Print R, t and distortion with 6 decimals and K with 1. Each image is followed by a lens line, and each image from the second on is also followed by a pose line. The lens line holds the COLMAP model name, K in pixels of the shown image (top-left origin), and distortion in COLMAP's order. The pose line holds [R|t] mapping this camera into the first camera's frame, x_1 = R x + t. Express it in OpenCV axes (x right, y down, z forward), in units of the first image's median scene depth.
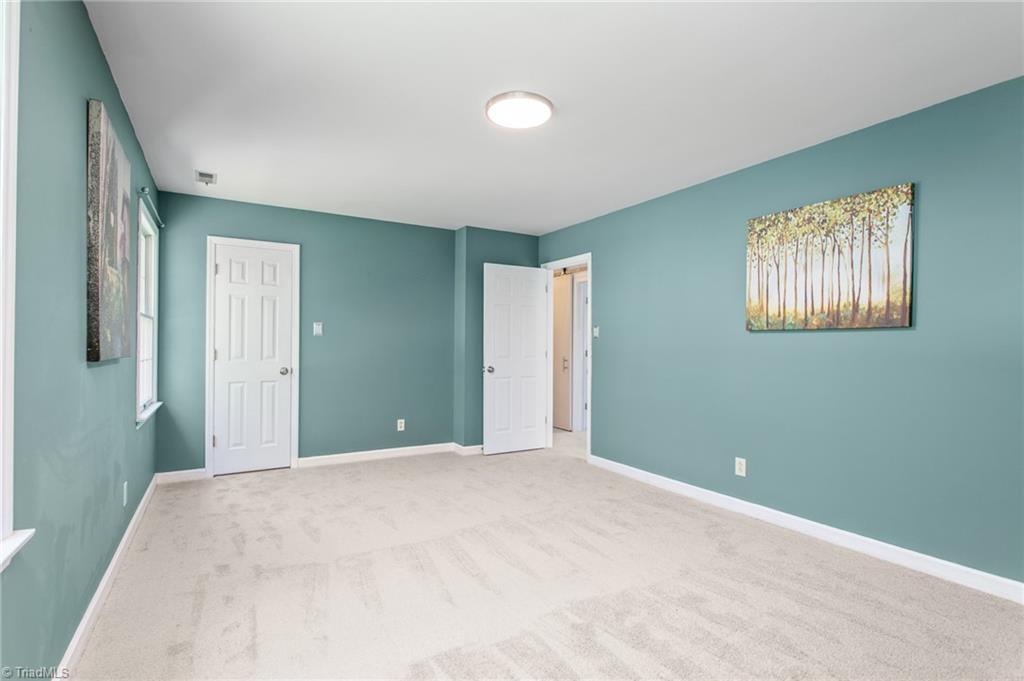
lens RADIAL K [[498.3, 0, 508.6], [0, 498.3, 347.4], [0, 0, 1]] dist [-0.002600, 0.003260]
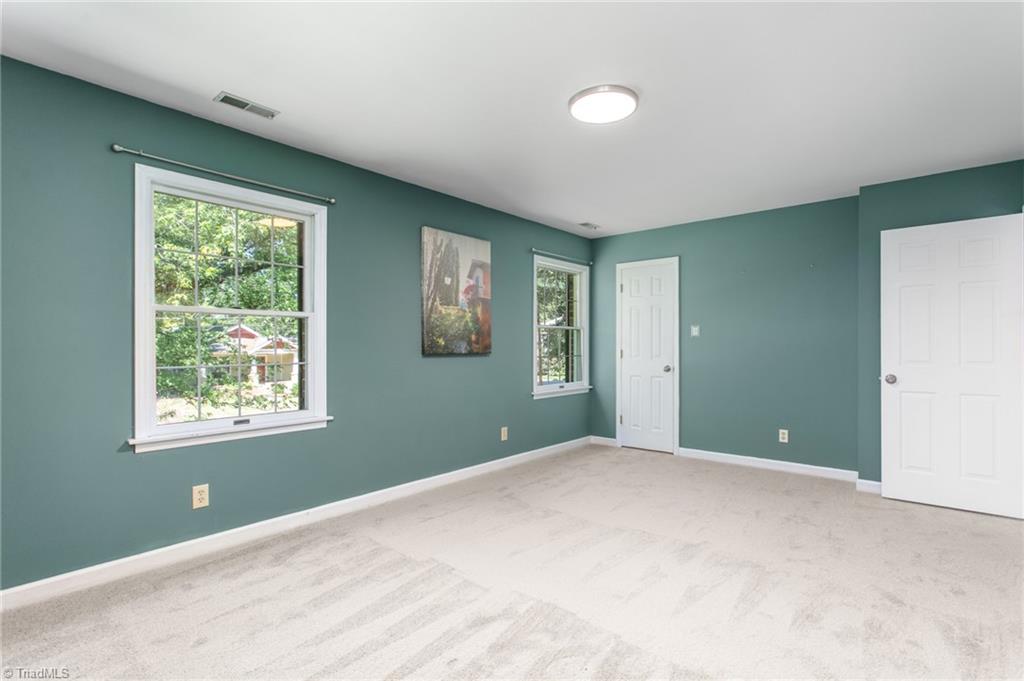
lens RADIAL K [[498.3, 0, 531.5], [0, 498.3, 354.0], [0, 0, 1]] dist [-0.002600, 0.003260]
pose [[0.331249, 0.008800, -0.943502, 0.553600], [-0.001267, 0.999960, 0.008882, 0.003580], [0.943543, -0.001746, 0.331247, 0.335458]]
